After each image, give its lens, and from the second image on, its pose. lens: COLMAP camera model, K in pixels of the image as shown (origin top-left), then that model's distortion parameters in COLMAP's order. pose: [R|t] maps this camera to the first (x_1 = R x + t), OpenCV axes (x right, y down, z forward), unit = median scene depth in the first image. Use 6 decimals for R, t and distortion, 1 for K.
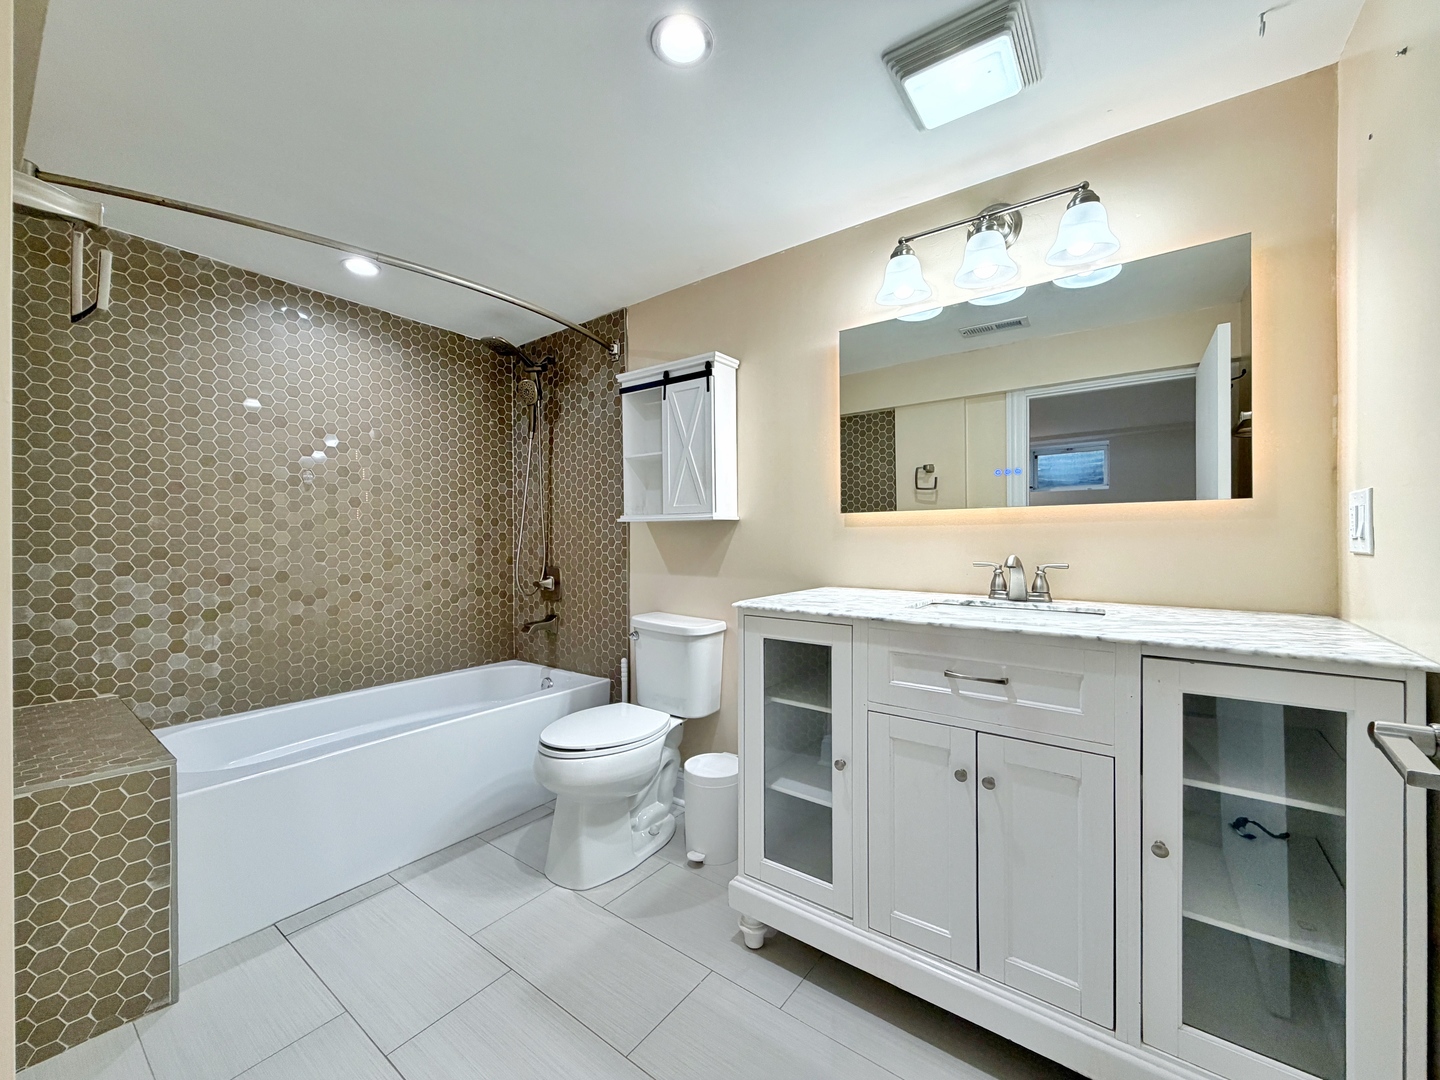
lens RADIAL K [[575.7, 0, 720.7], [0, 575.7, 536.2], [0, 0, 1]] dist [-0.001222, -0.000125]
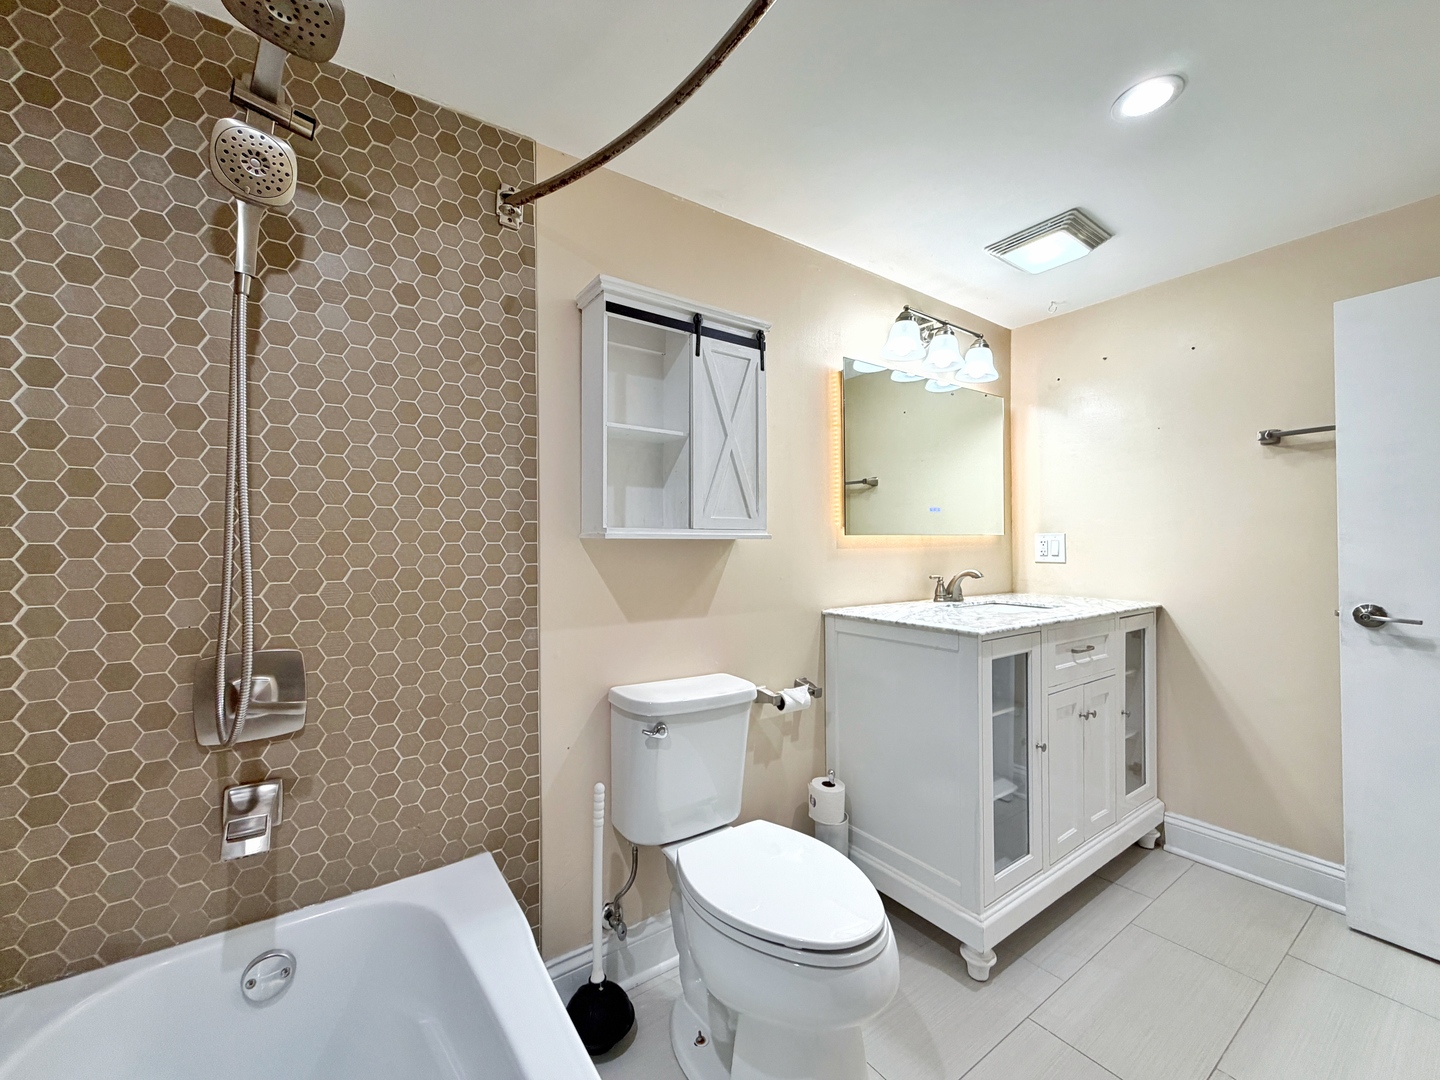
lens RADIAL K [[575.7, 0, 721.9], [0, 575.7, 541.5], [0, 0, 1]] dist [-0.001222, -0.000125]
pose [[0.320447, 0.008939, 0.947224, -0.609541], [0.003450, 0.999938, -0.010604, -0.014845], [-0.947260, 0.006666, 0.320396, 0.654140]]
